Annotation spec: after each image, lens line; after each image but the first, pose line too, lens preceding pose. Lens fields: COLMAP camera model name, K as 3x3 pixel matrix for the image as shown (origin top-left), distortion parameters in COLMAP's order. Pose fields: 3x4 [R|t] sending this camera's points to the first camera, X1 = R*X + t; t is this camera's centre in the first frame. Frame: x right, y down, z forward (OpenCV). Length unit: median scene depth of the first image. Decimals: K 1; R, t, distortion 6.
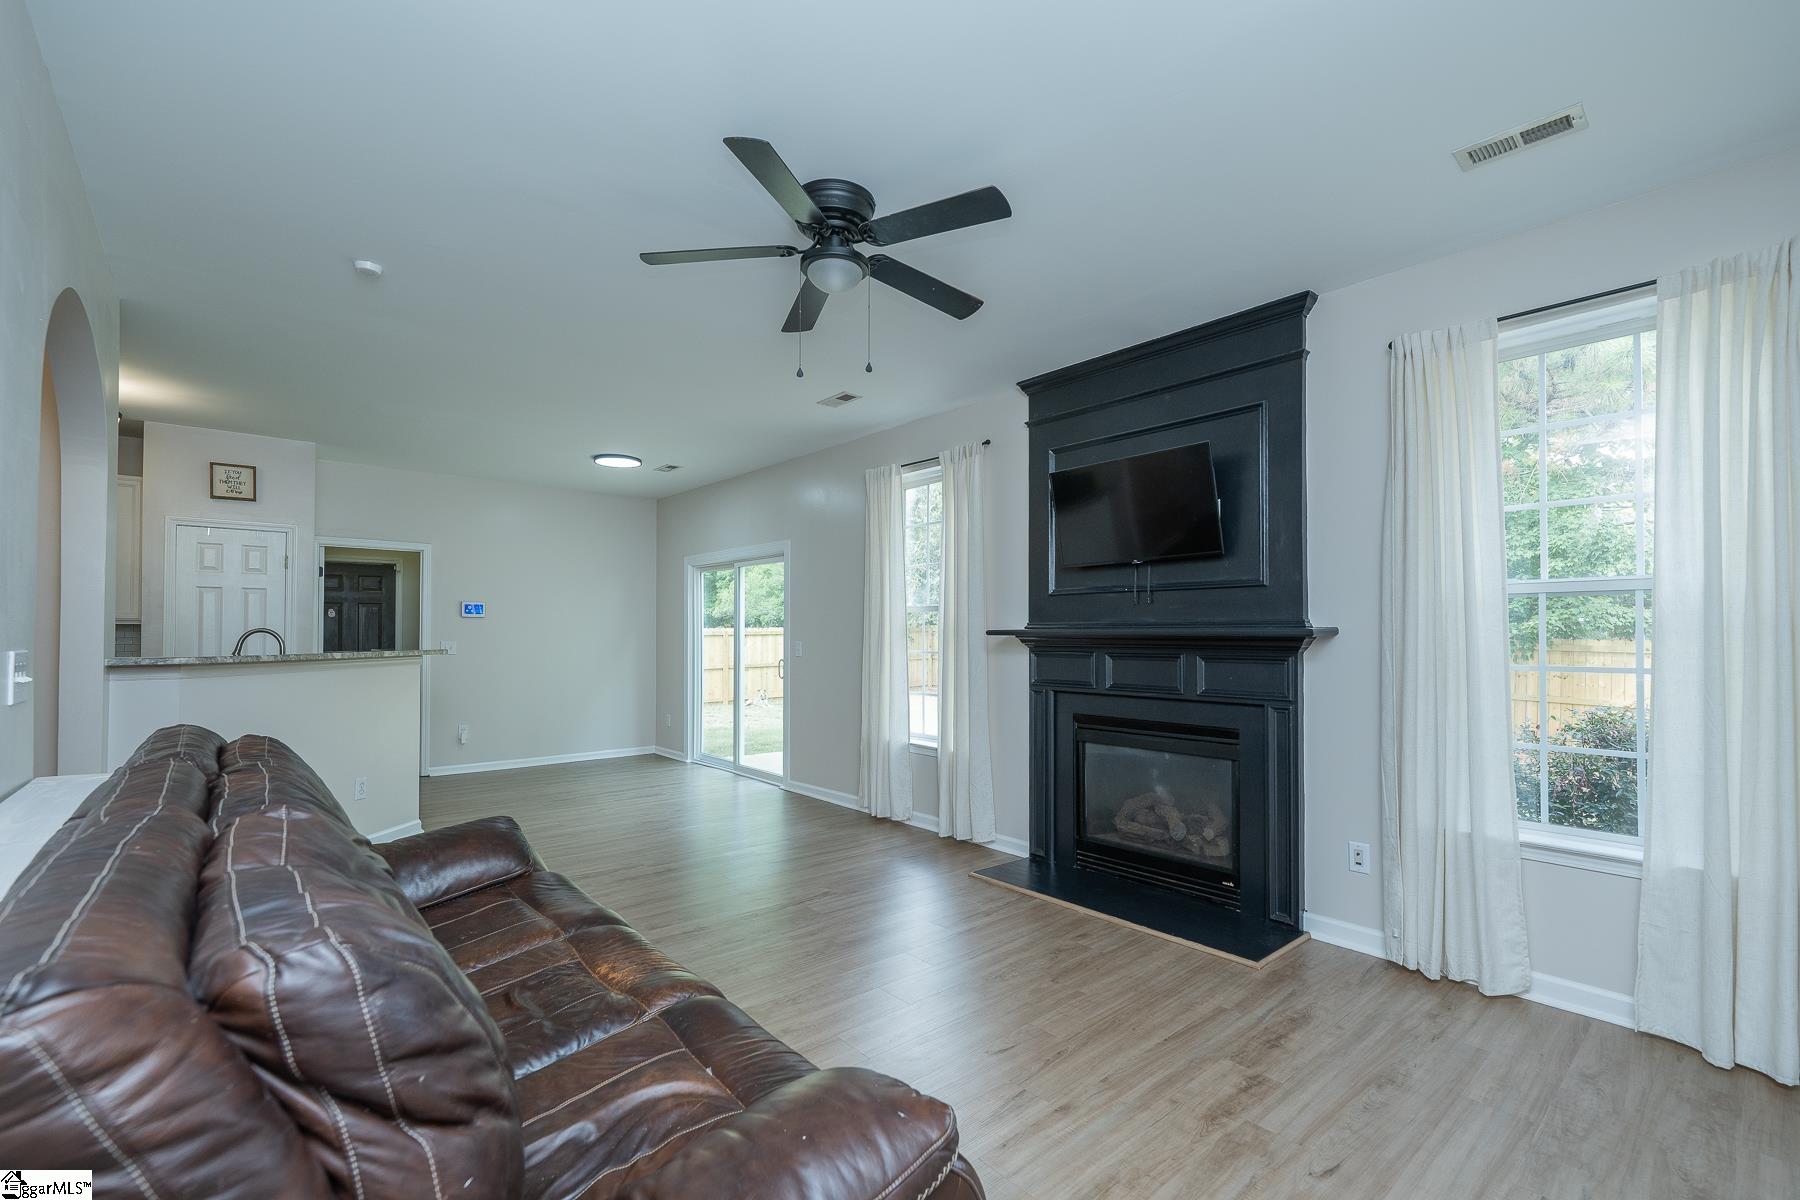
lens RADIAL K [[777.2, 0, 911.9], [0, 777.2, 613.3], [0, 0, 1]] dist [0.001711, 0.000580]
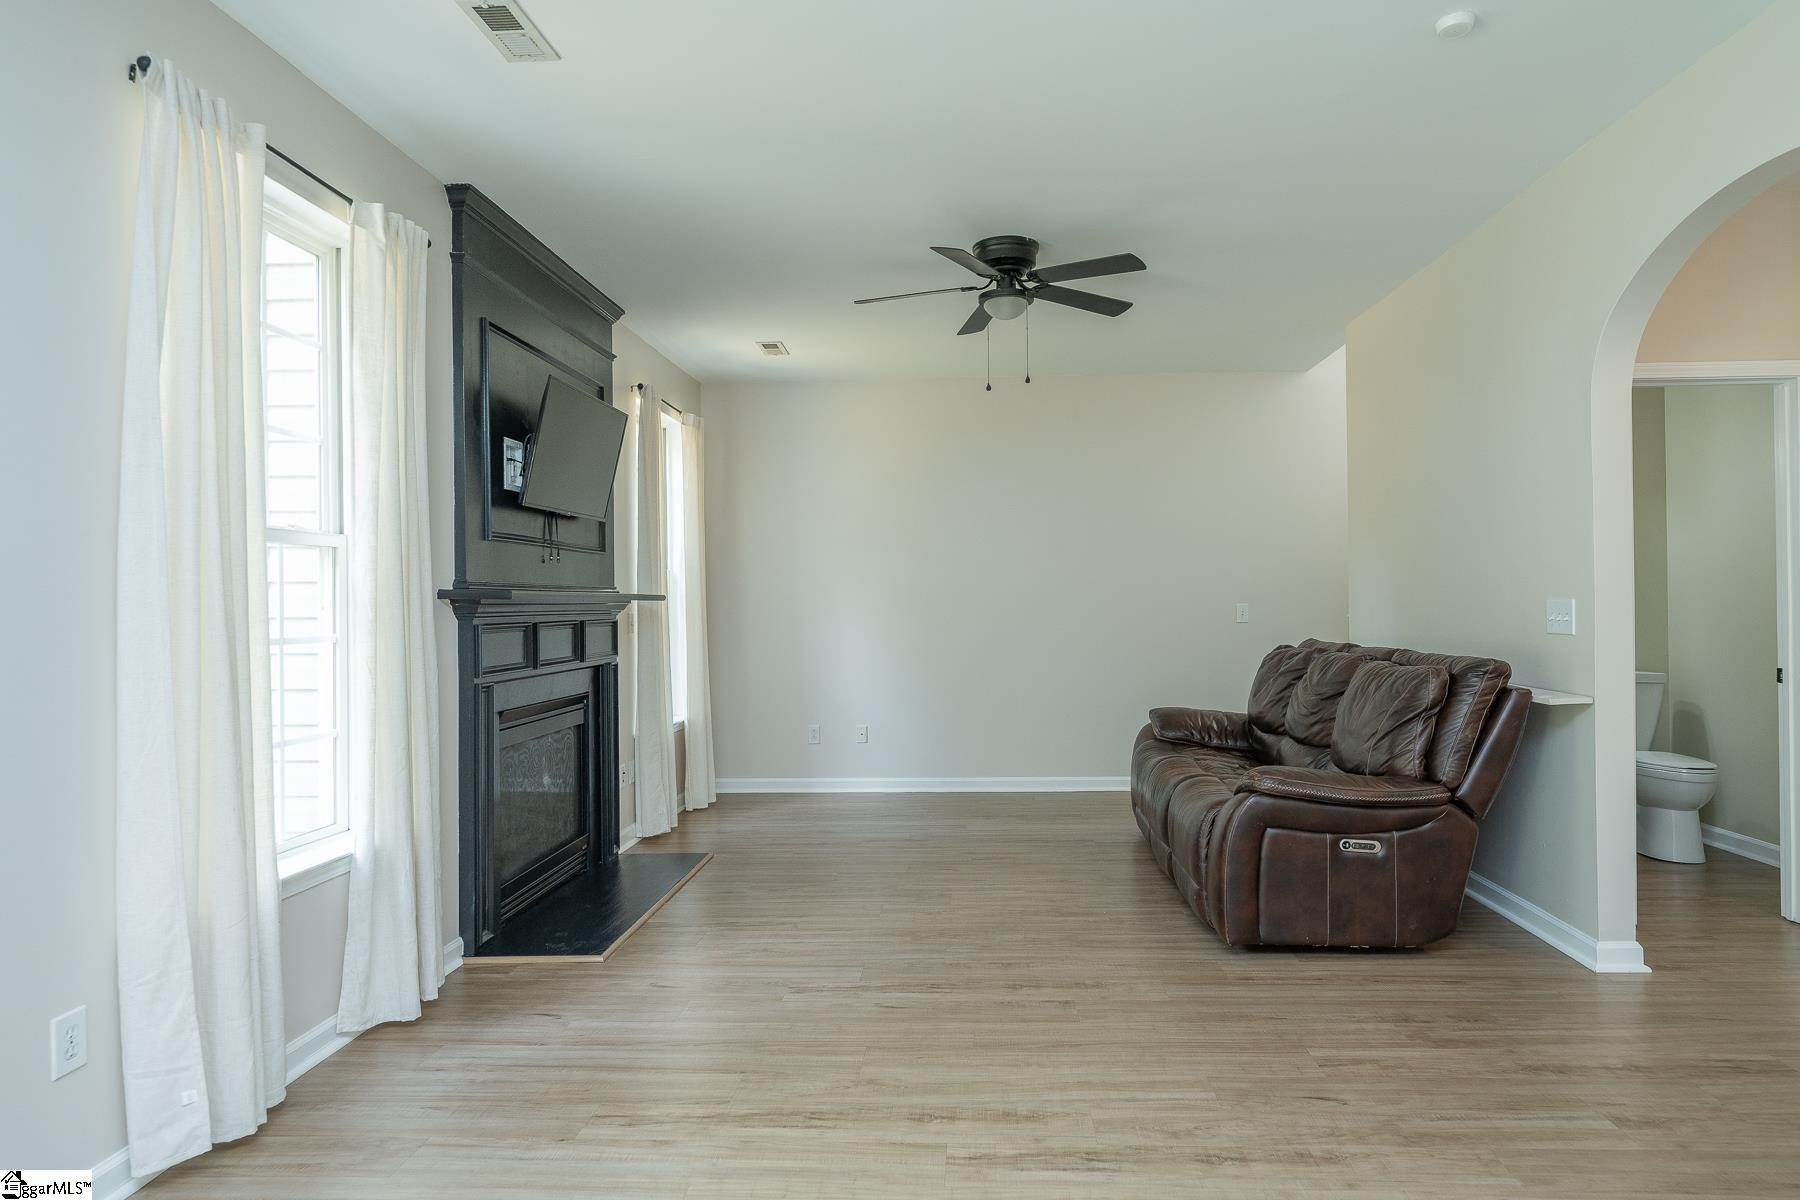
lens RADIAL K [[1060.9, 0, 940.6], [0, 1060.9, 597.0], [0, 0, 1]] dist [-0.004995, -0.000785]
pose [[-0.723711, 0.006517, 0.690072, -0.741952], [-0.014217, 0.999602, -0.024351, 0.043923], [-0.689956, -0.027434, -0.723331, 1.427080]]
